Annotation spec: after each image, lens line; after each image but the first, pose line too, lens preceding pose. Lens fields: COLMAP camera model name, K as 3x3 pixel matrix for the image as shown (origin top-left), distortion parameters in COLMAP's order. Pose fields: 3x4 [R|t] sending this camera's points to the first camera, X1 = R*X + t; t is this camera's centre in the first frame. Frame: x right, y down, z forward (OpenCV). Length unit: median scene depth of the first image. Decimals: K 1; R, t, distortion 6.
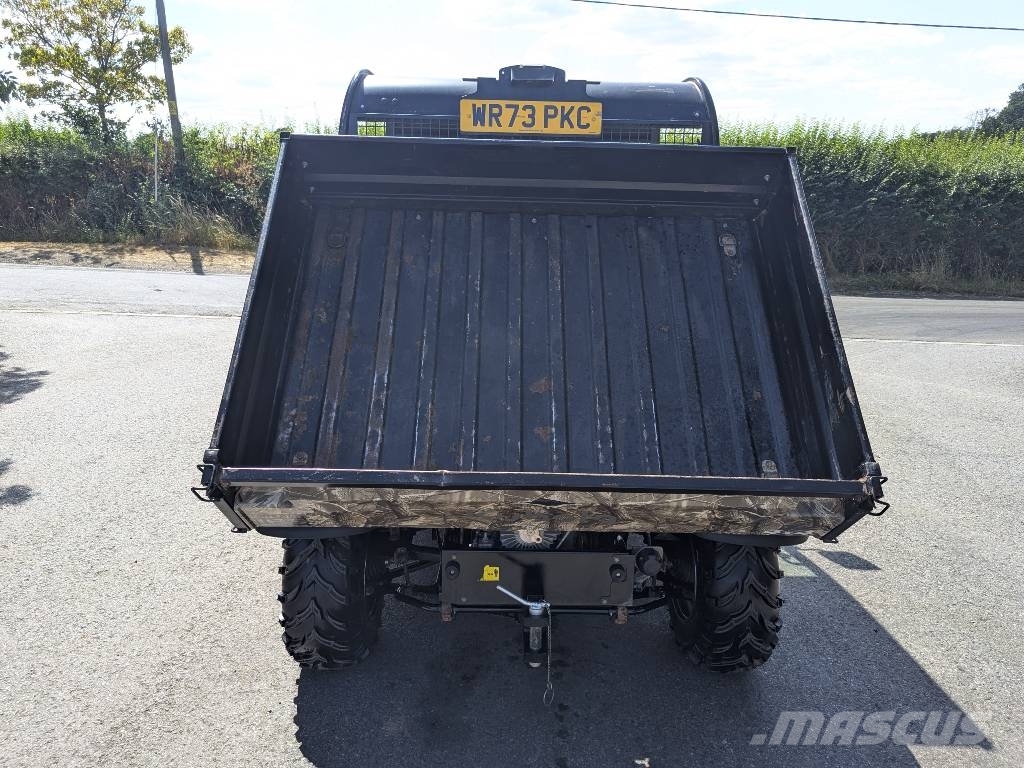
lens RADIAL K [[724.4, 0, 516.0], [0, 724.4, 380.5], [0, 0, 1]] dist [0.067452, -0.056983]
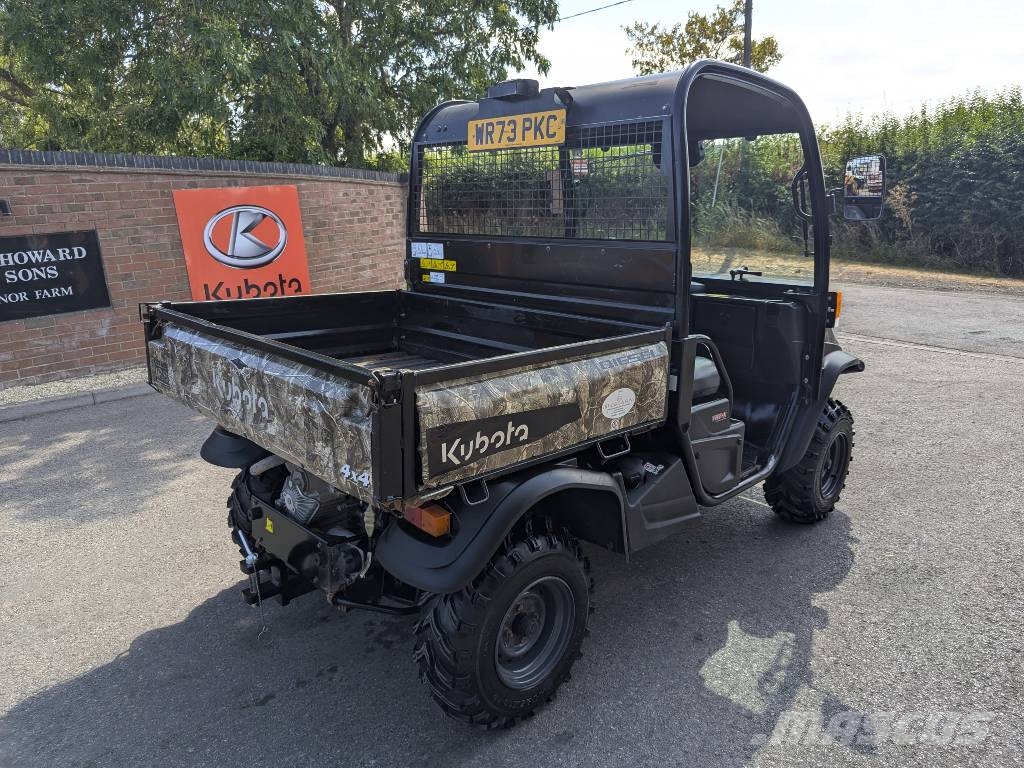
lens RADIAL K [[724.4, 0, 517.5], [0, 724.4, 385.4], [0, 0, 1]] dist [0.067452, -0.056983]
pose [[0.678373, 0.151608, -0.718906, 0.805946], [-0.146805, 0.986717, 0.069559, -0.083848], [0.719902, 0.058352, 0.691619, 0.323005]]
